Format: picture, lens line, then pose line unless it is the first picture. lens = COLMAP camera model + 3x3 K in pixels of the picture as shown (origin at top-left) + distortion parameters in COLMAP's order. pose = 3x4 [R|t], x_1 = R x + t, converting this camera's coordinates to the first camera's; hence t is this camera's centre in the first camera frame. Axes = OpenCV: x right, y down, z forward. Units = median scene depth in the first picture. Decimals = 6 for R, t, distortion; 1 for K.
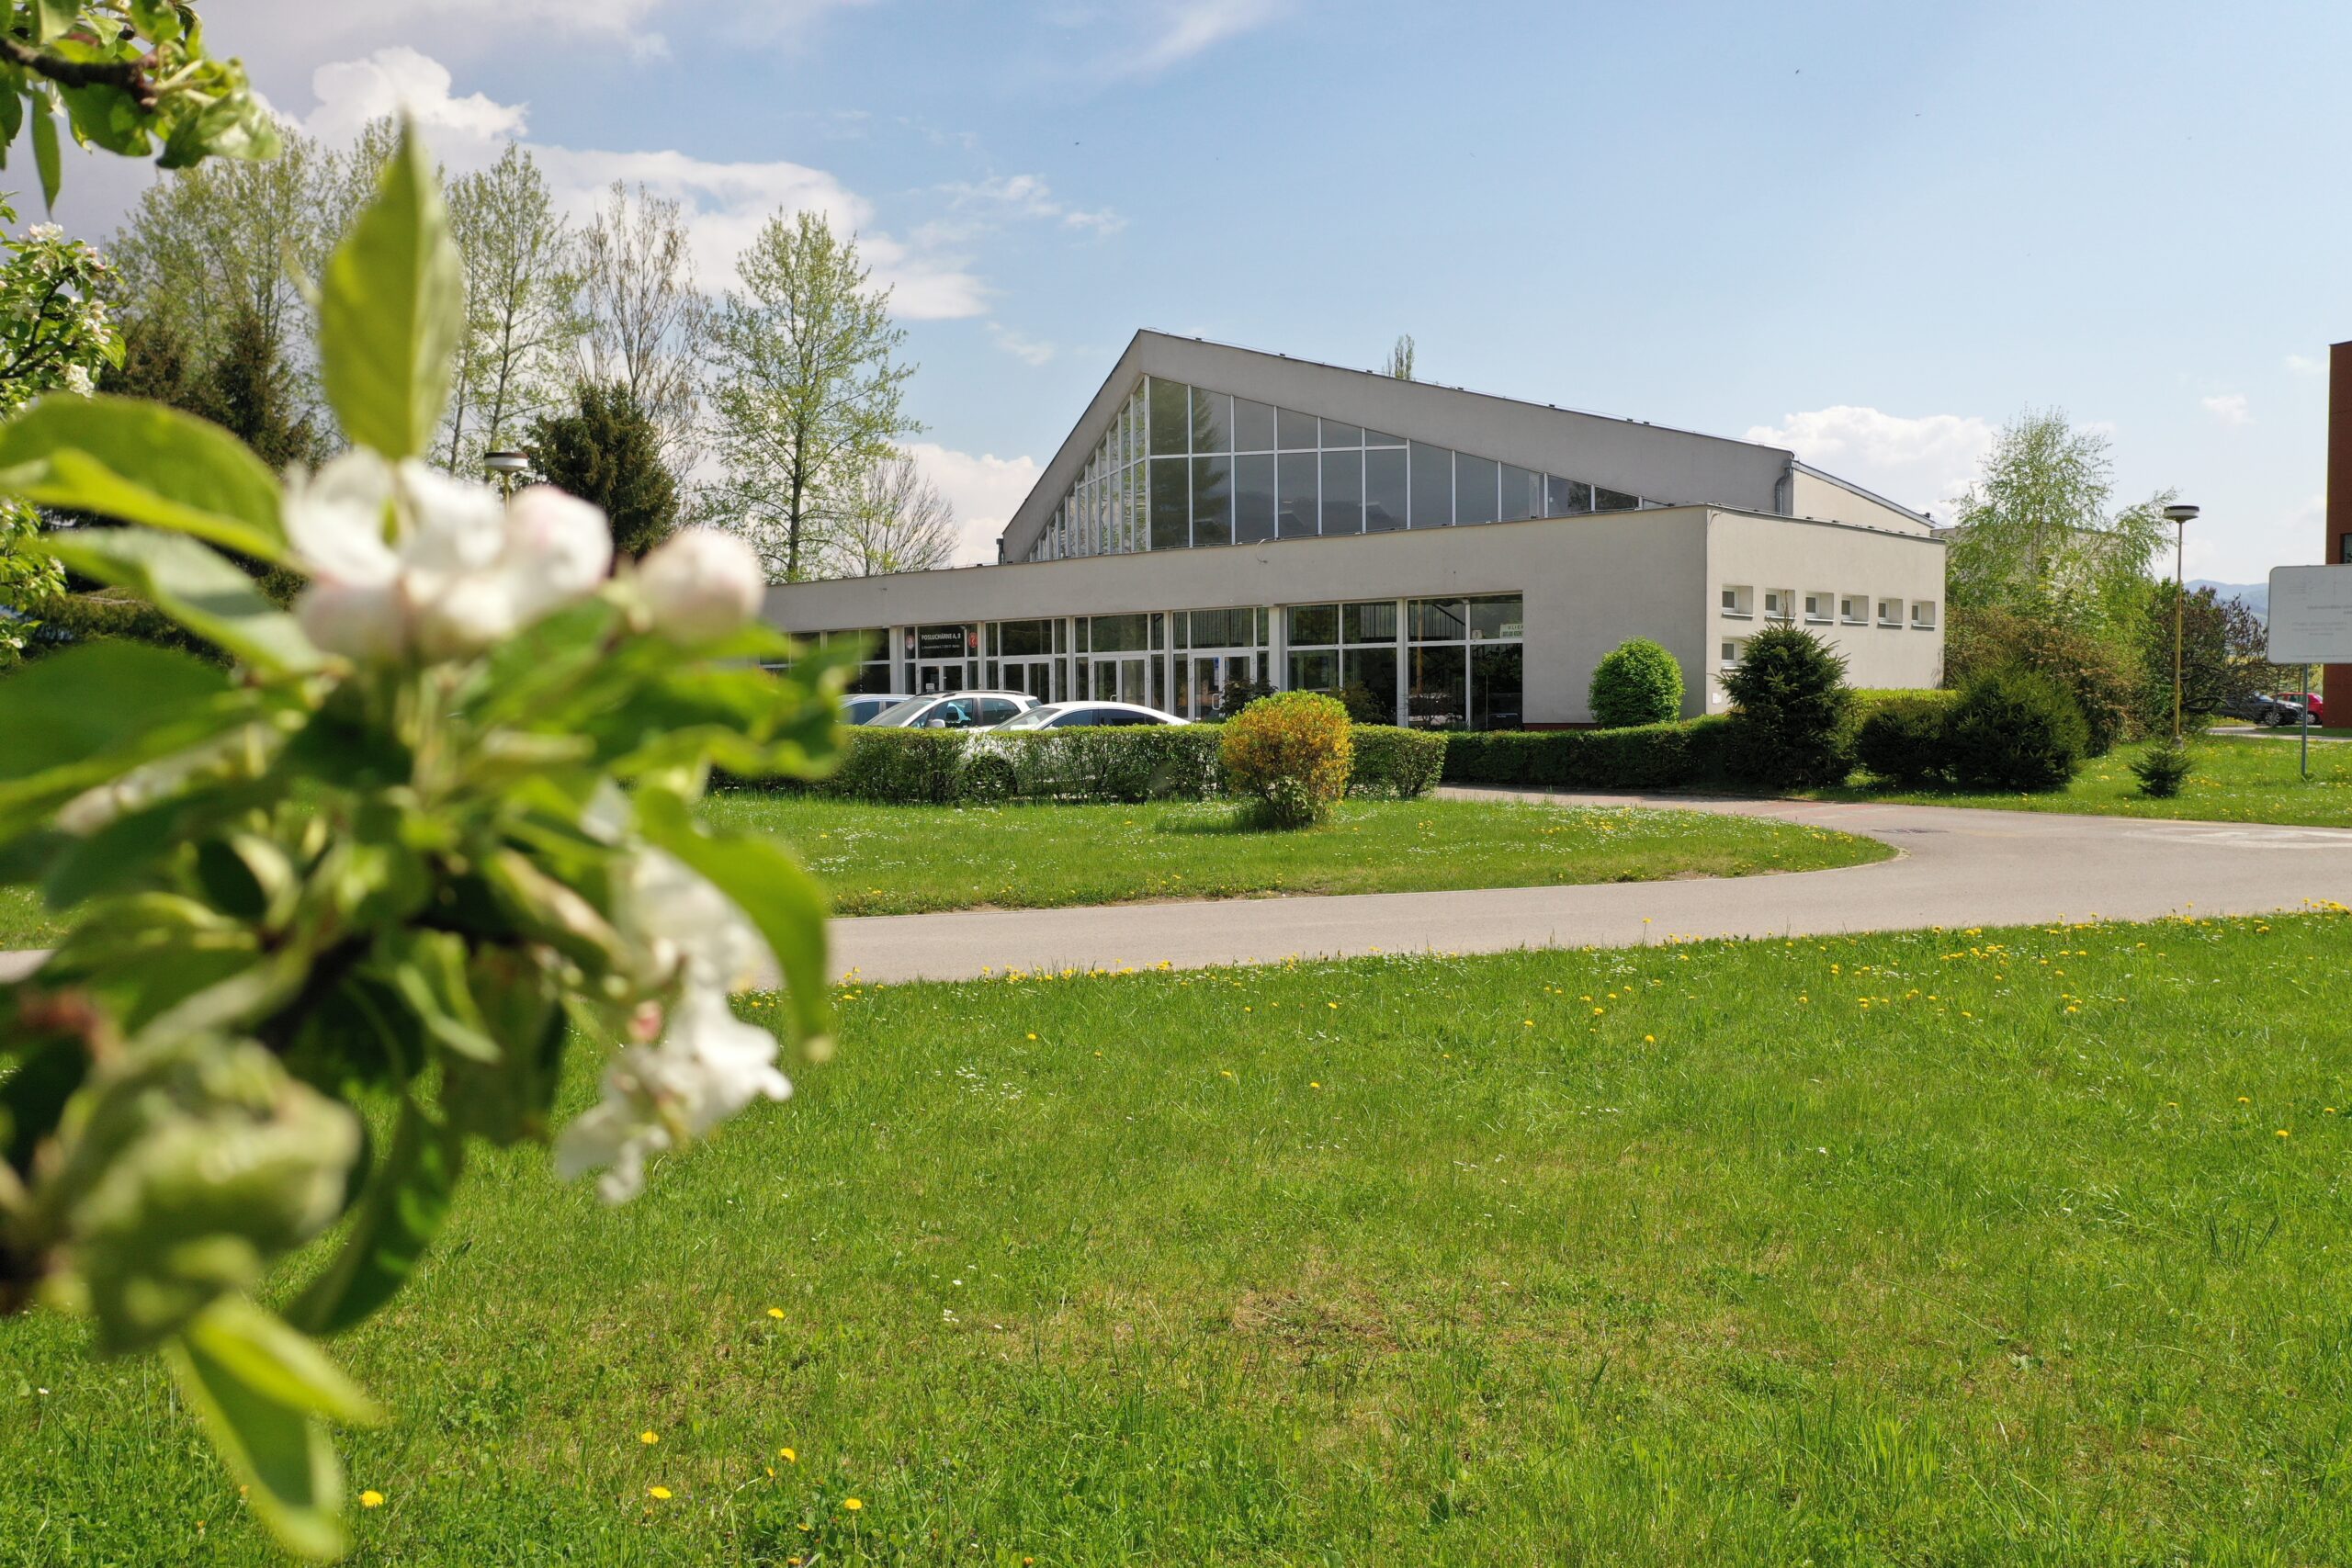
lens RADIAL K [[1883.5, 0, 1185.9], [0, 1883.5, 784.4], [0, 0, 1]] dist [0.016770, -0.005616]
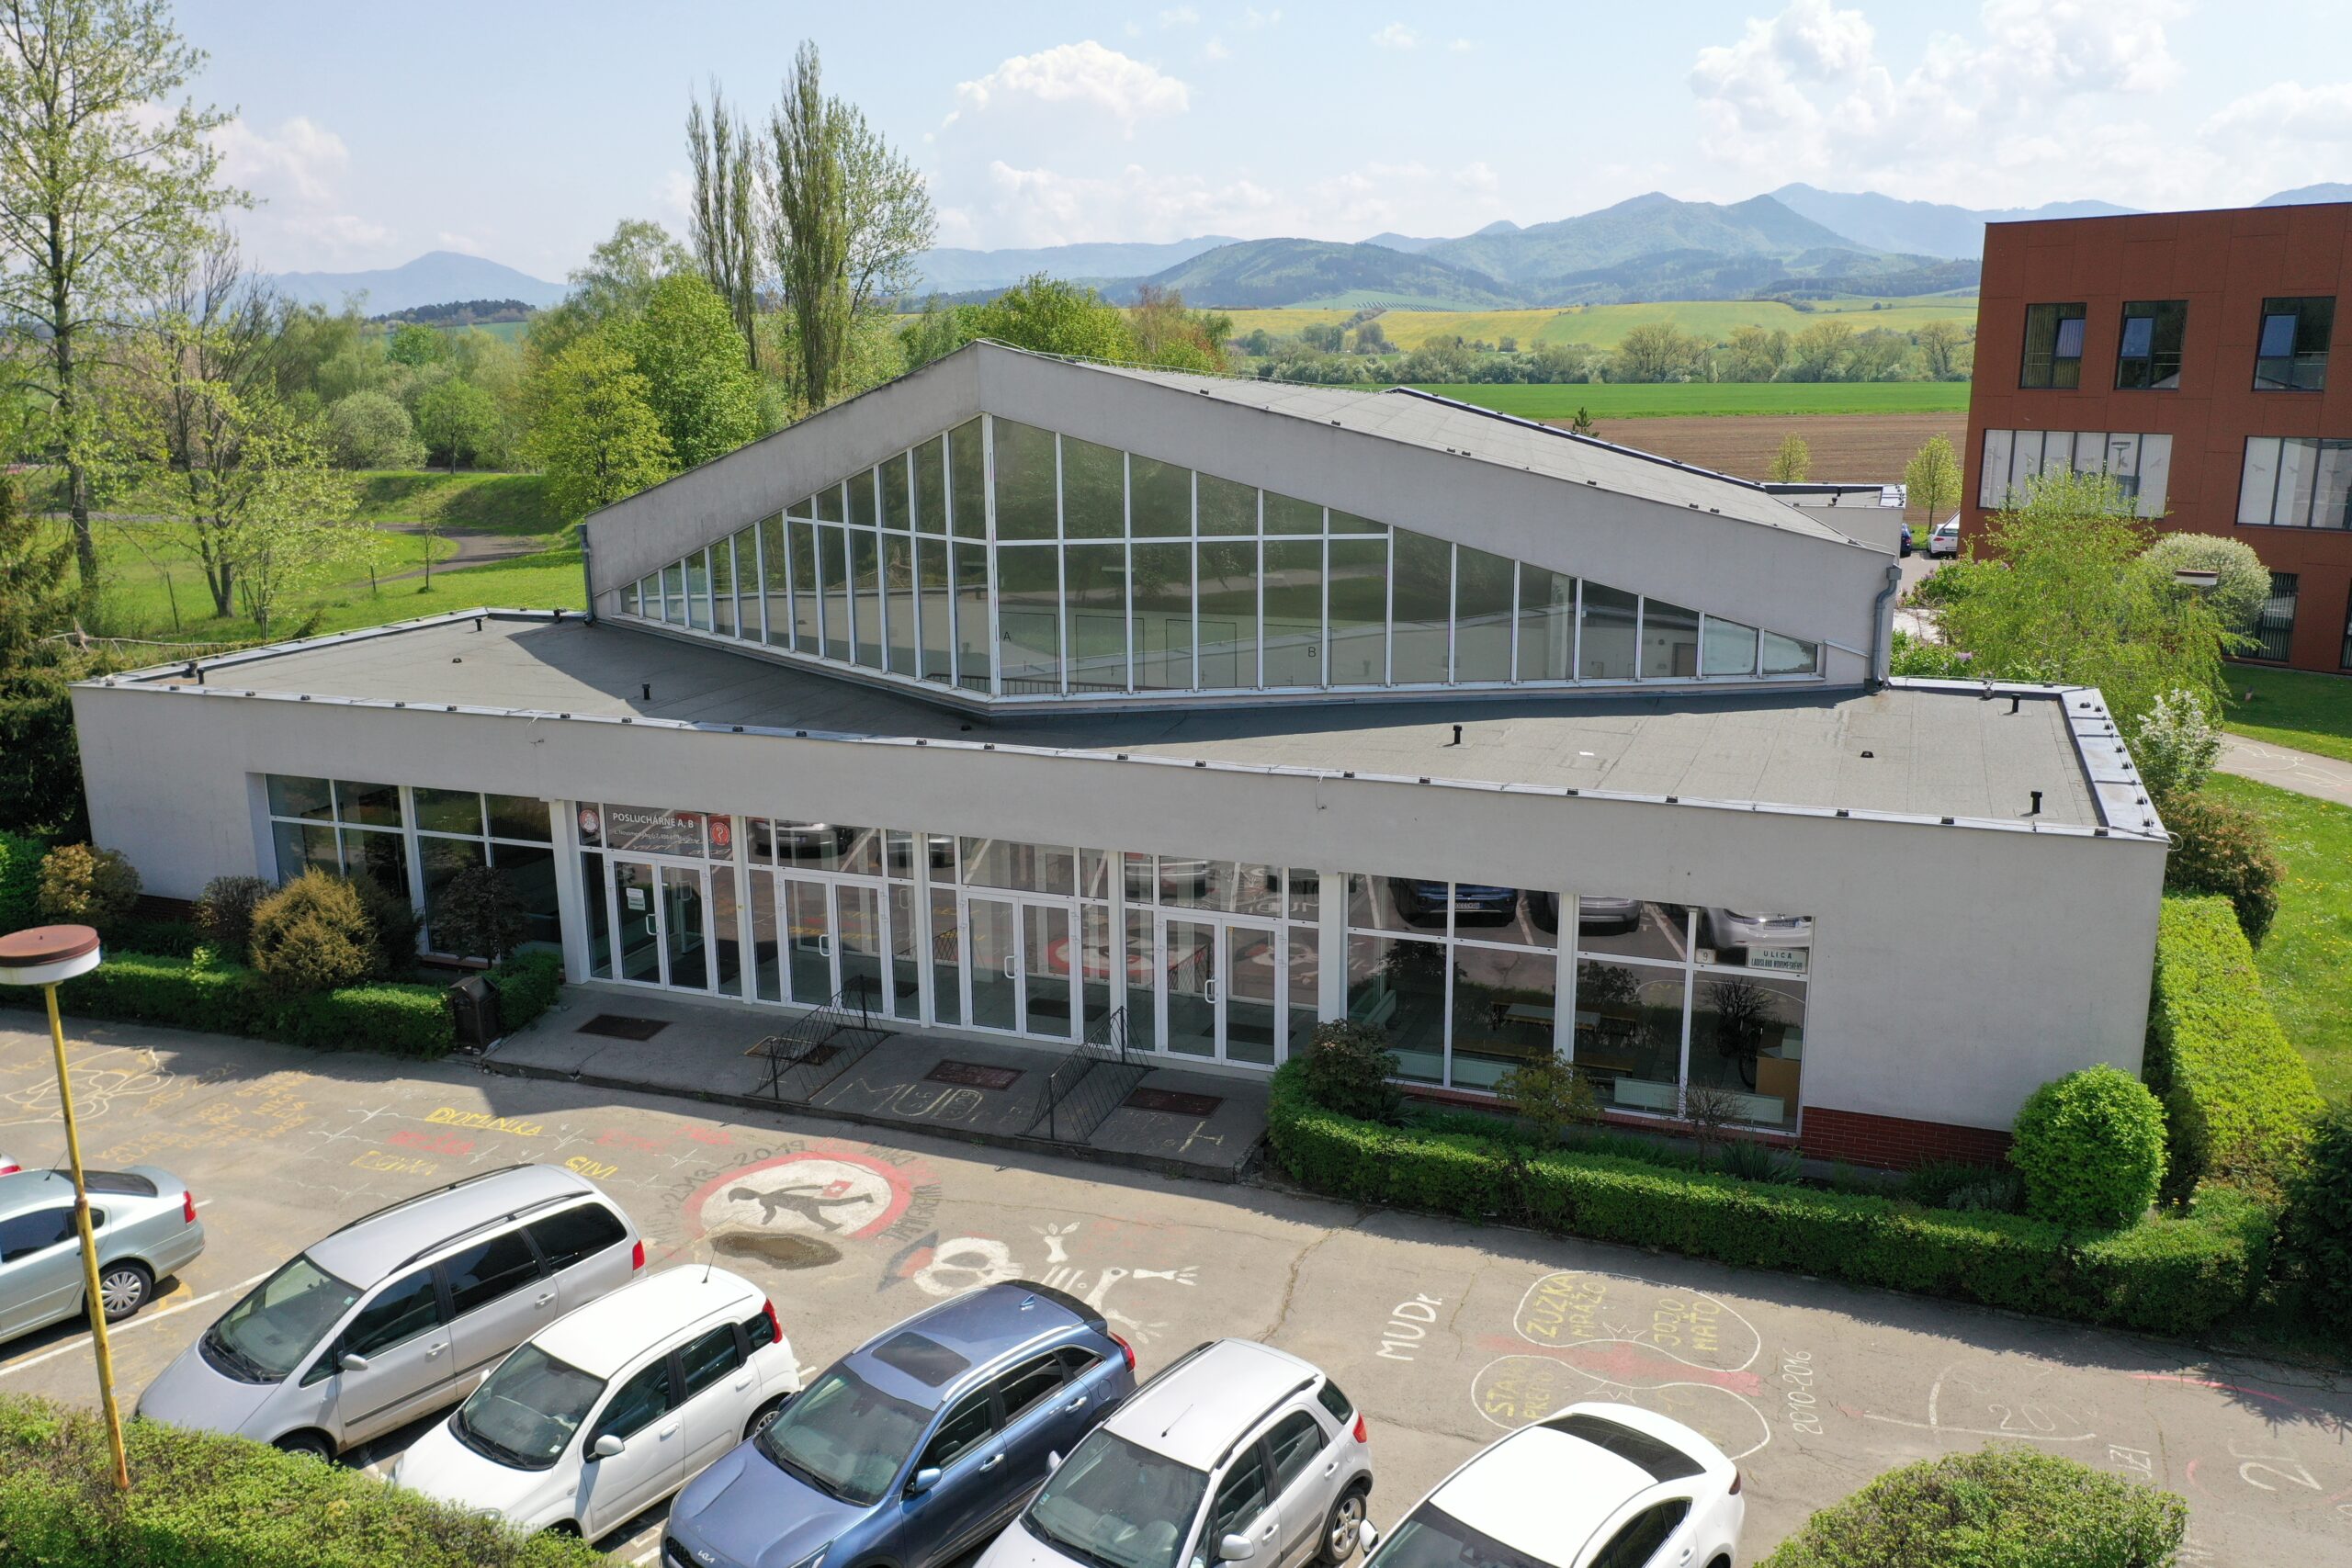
lens RADIAL K [[1883.5, 0, 1185.9], [0, 1883.5, 784.4], [0, 0, 1]] dist [0.016770, -0.005616]
pose [[0.925926, -0.084476, 0.368136, -0.208580], [0.015885, 0.982515, 0.185504, -0.217461], [-0.377370, -0.165915, 0.911079, 0.388417]]
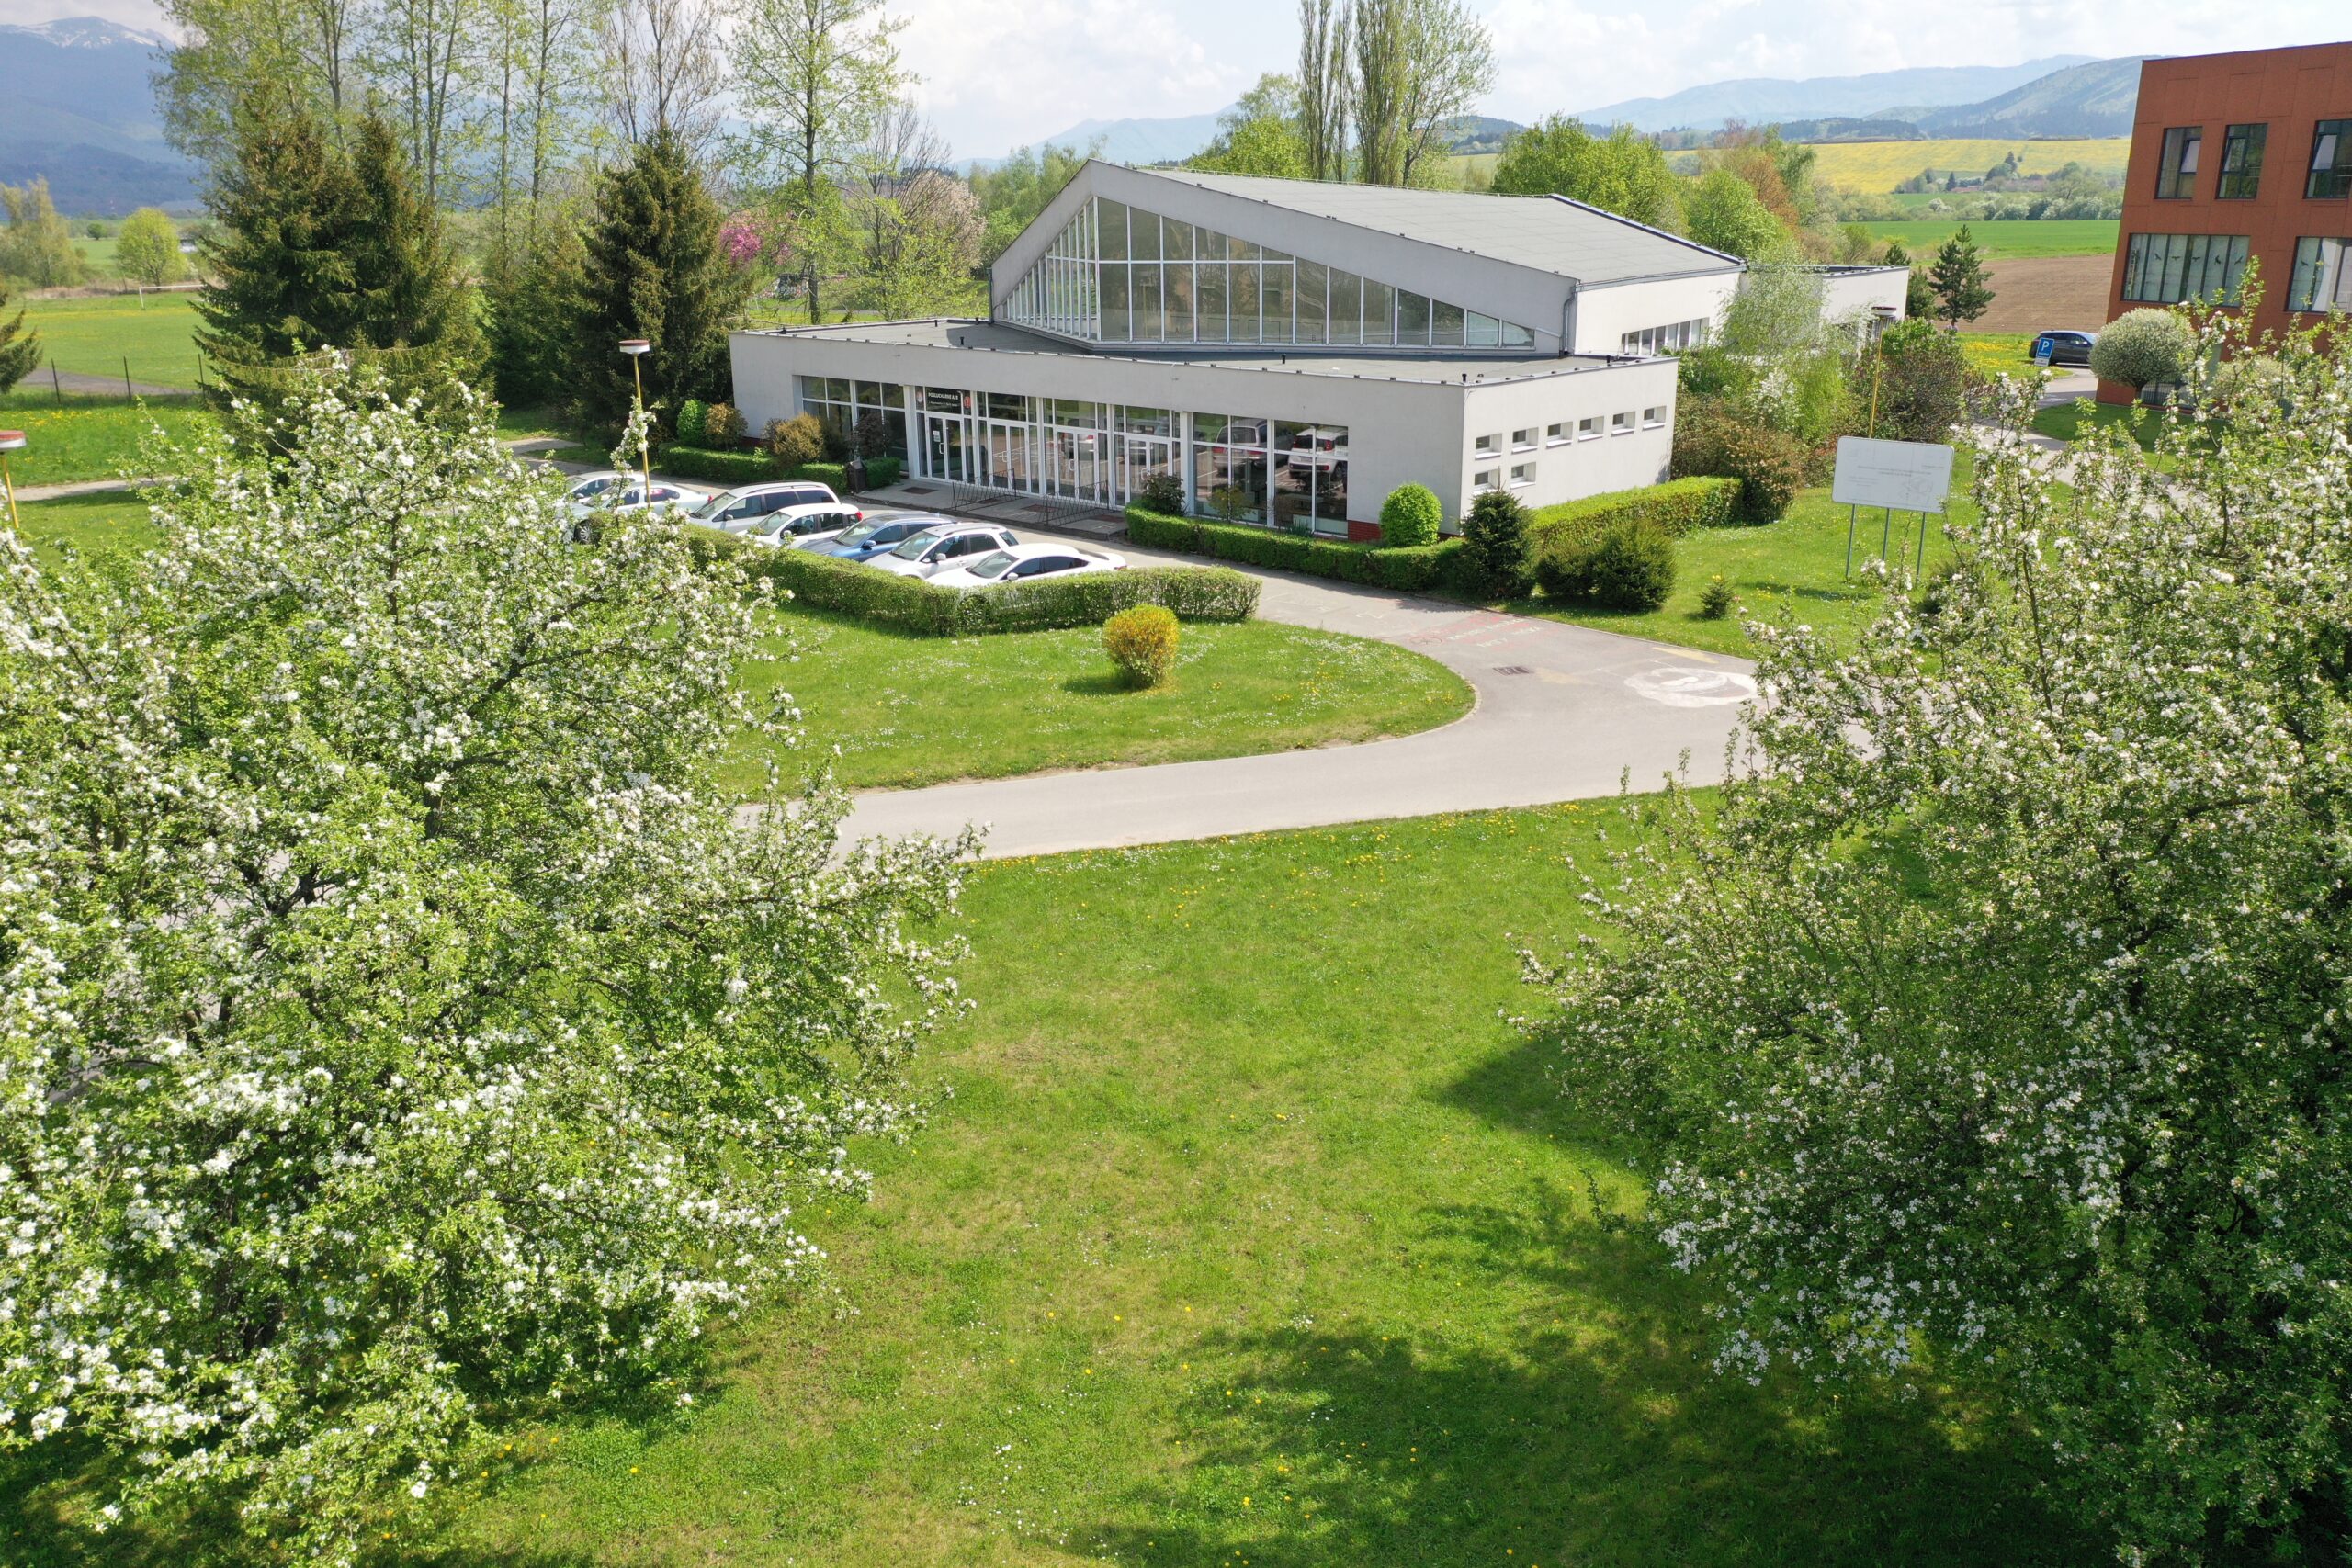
lens RADIAL K [[1869.7, 0, 1187.3], [0, 1869.7, 788.3], [0, 0, 1]] dist [0.015379, -0.001582]
pose [[0.999954, 0.000607, -0.009600, 0.056033], [0.001934, 0.964931, 0.262497, -0.167094], [0.009423, -0.262503, 0.964885, -0.347849]]
